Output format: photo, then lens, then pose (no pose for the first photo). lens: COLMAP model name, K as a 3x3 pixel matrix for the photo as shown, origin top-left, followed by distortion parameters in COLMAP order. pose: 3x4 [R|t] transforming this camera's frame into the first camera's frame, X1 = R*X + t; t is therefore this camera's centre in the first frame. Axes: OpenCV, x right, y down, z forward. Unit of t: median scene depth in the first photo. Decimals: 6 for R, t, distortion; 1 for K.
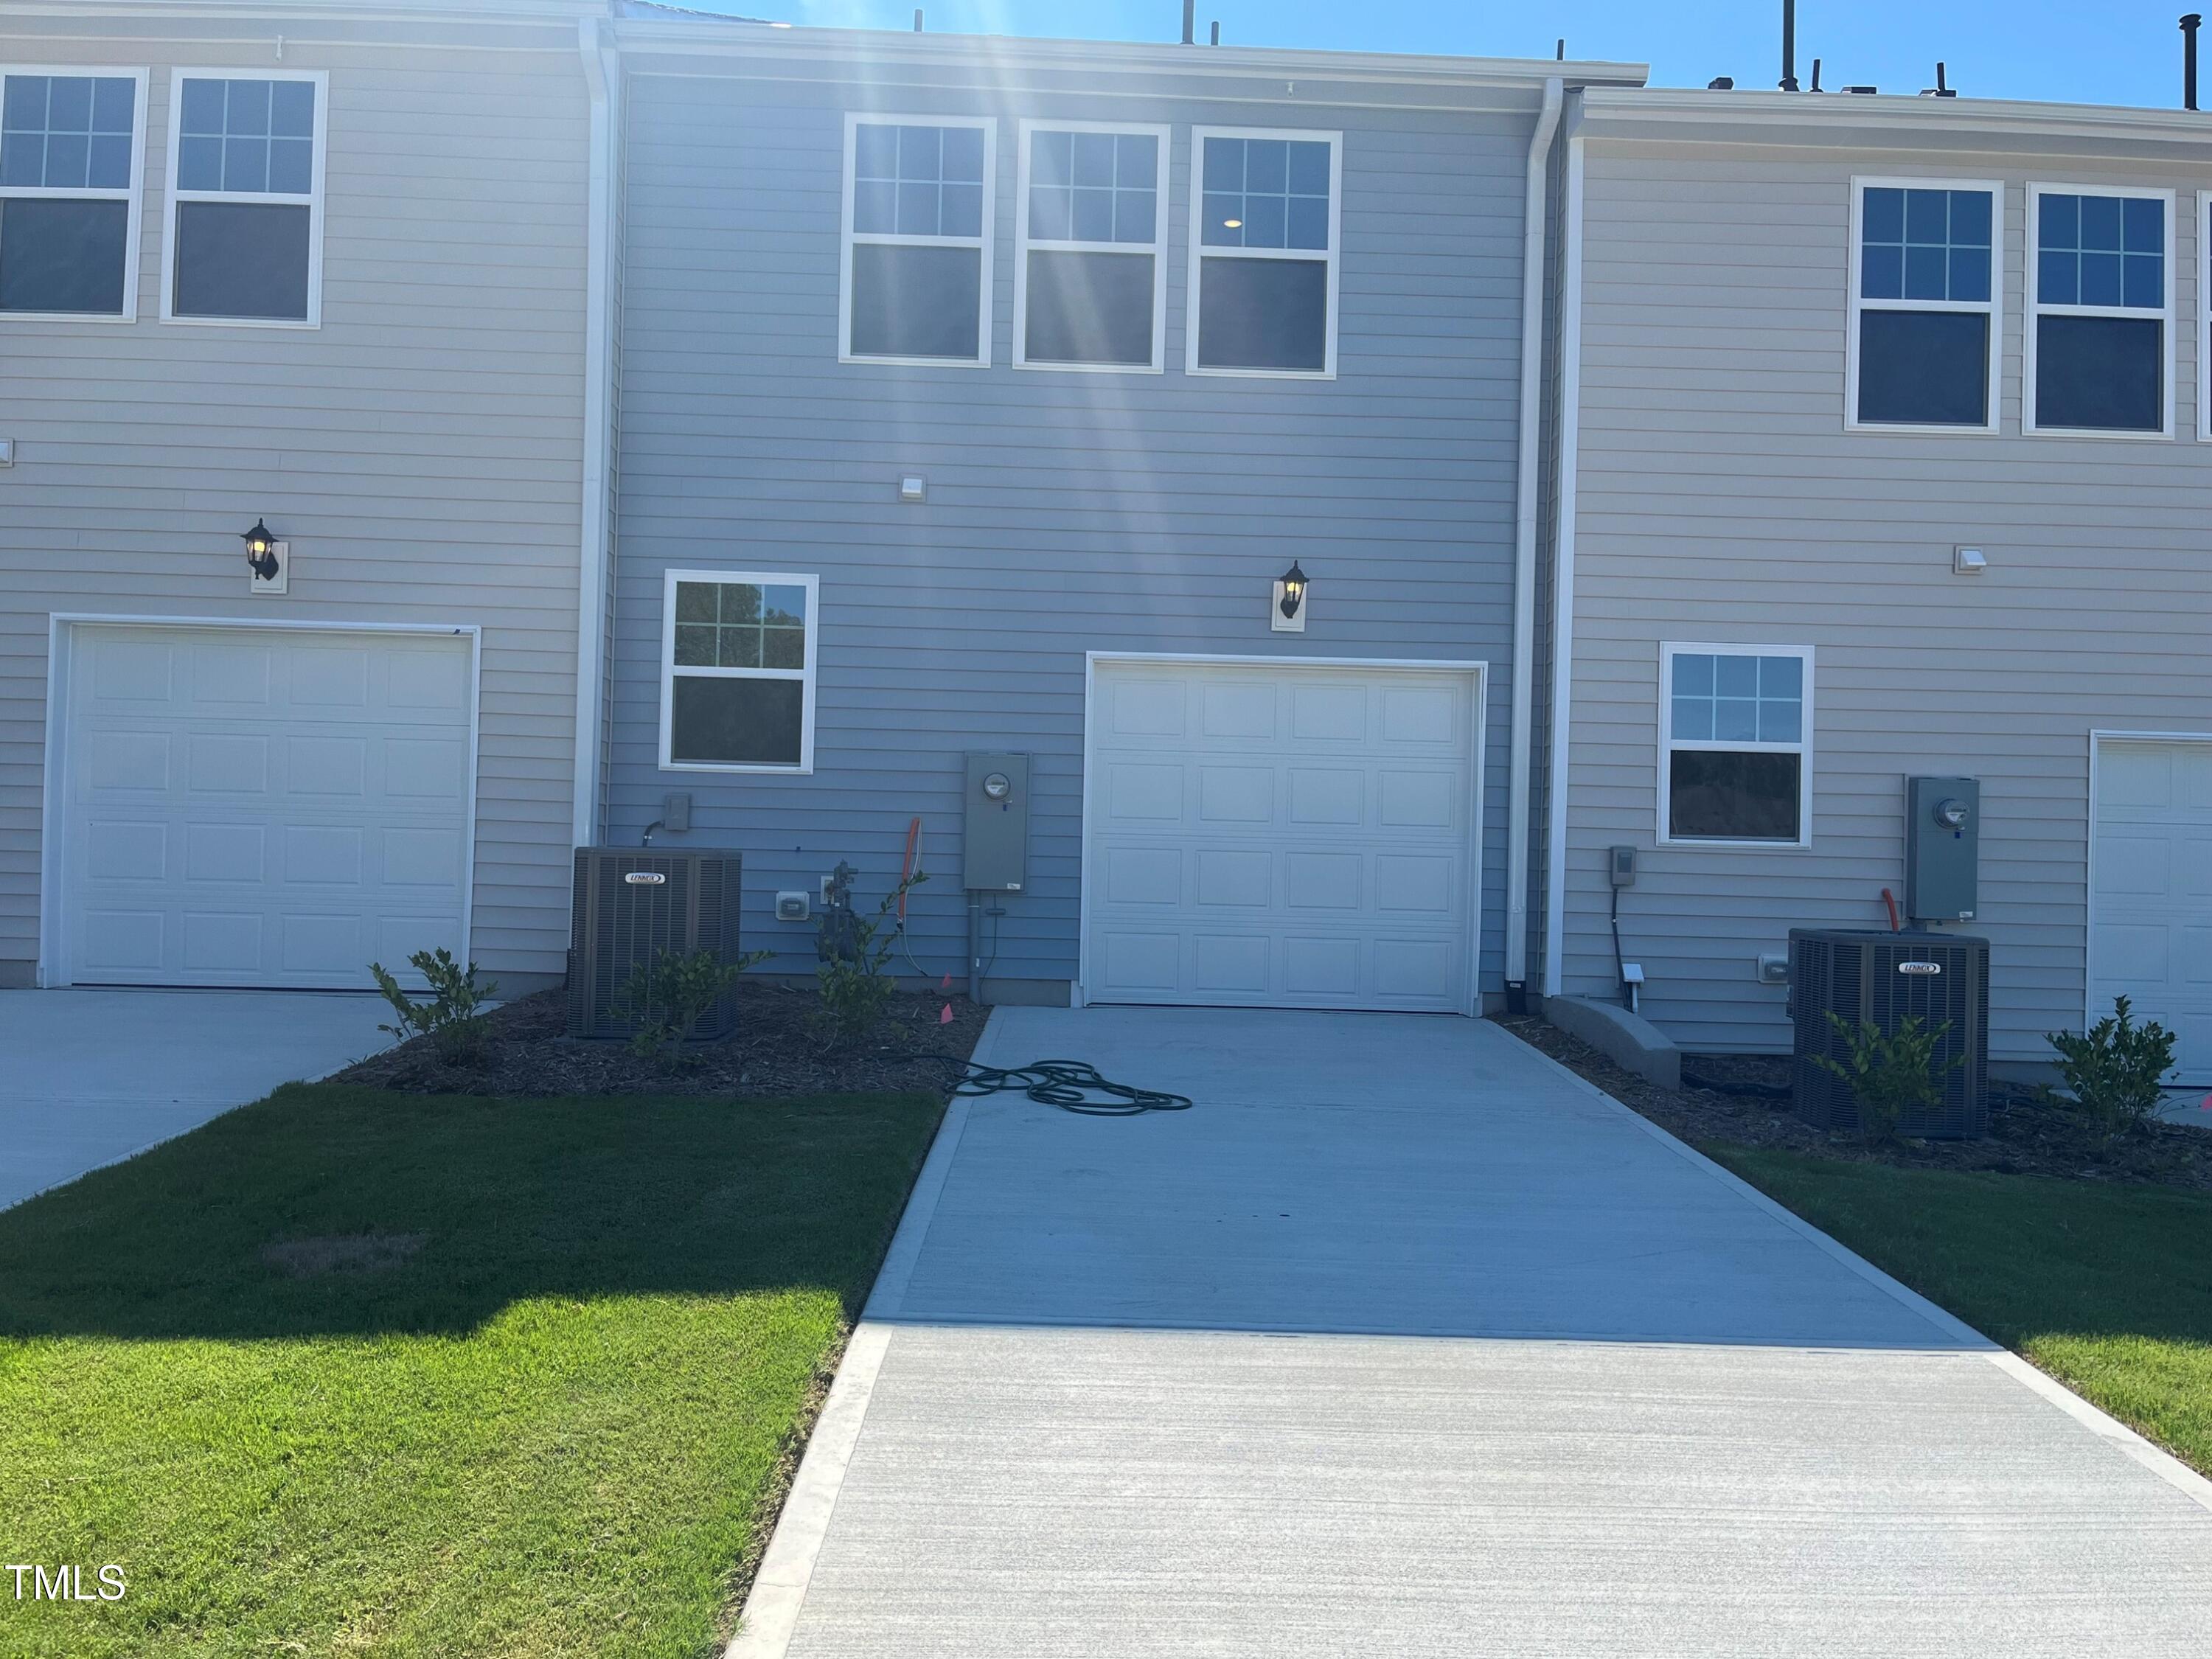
lens RADIAL K [[1669.1, 0, 1106.0], [0, 1669.1, 829.5], [0, 0, 1]] dist [0.028506, -0.036652]
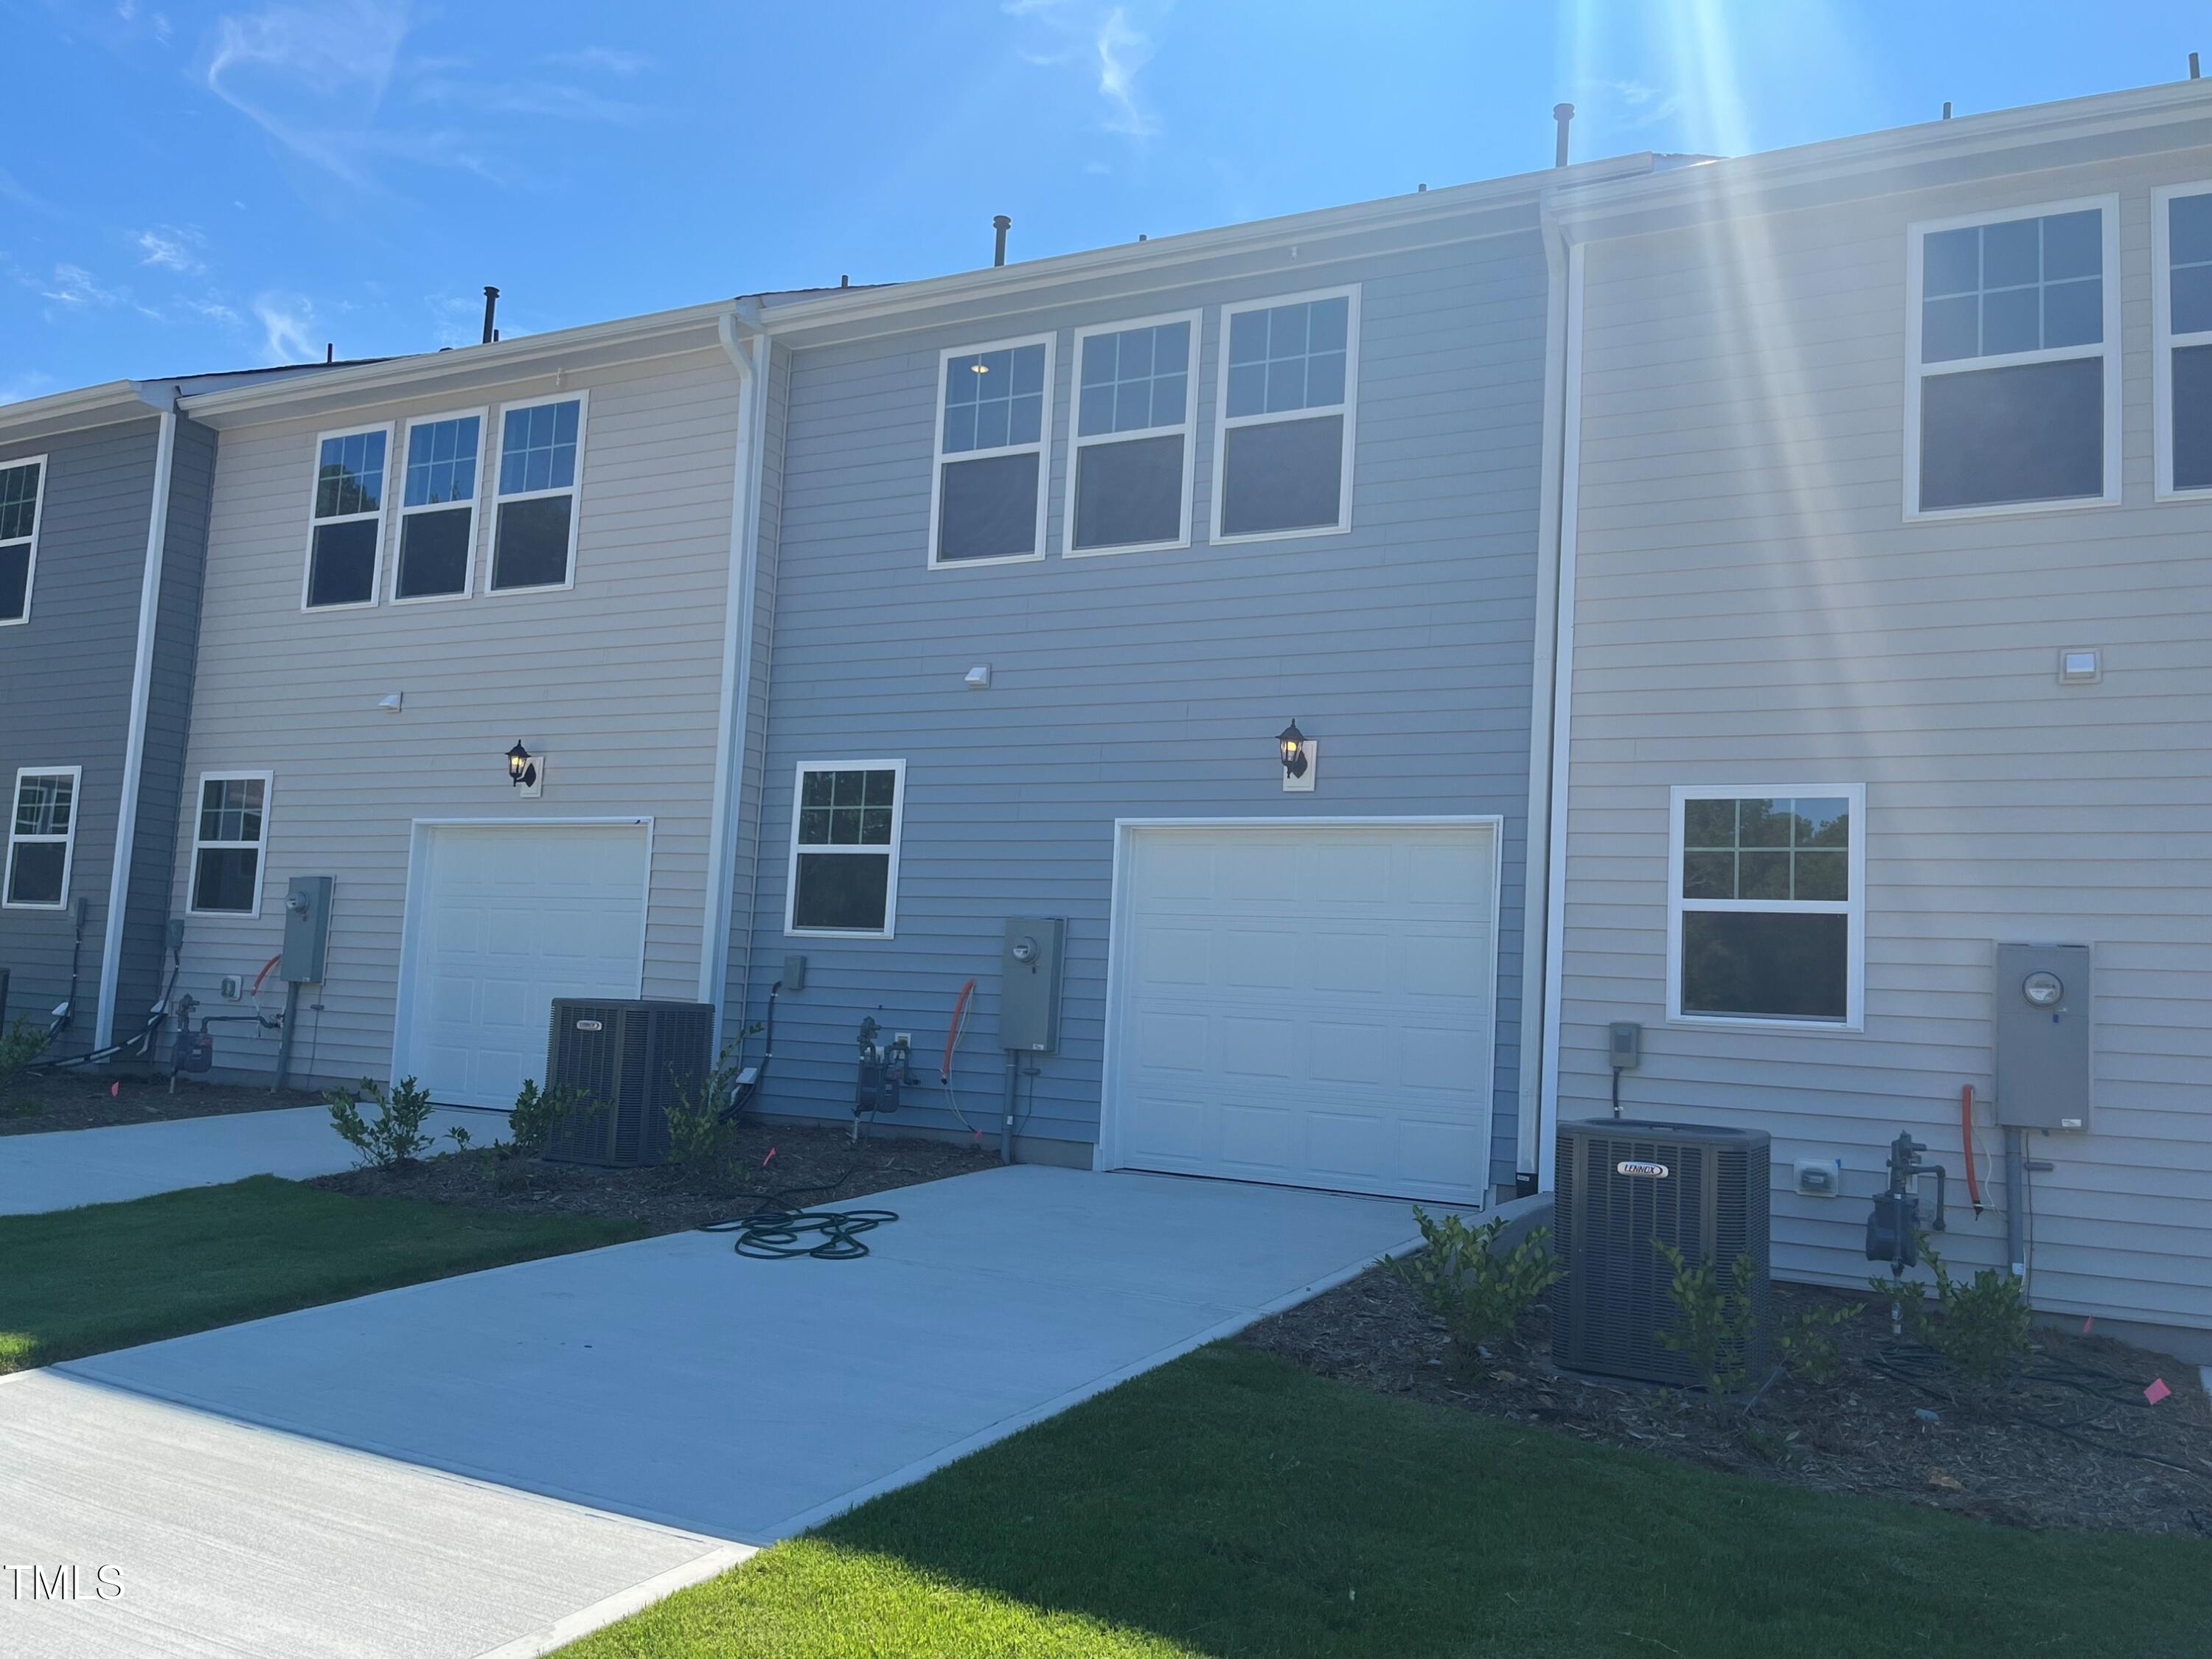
lens RADIAL K [[1730.6, 0, 1106.0], [0, 1730.6, 829.5], [0, 0, 1]] dist [0.081639, -0.162342]
pose [[0.867936, -0.031766, -0.495659, 0.515997], [-0.018302, 0.995229, -0.095832, 0.001967], [0.496338, 0.092247, 0.863214, 0.076708]]
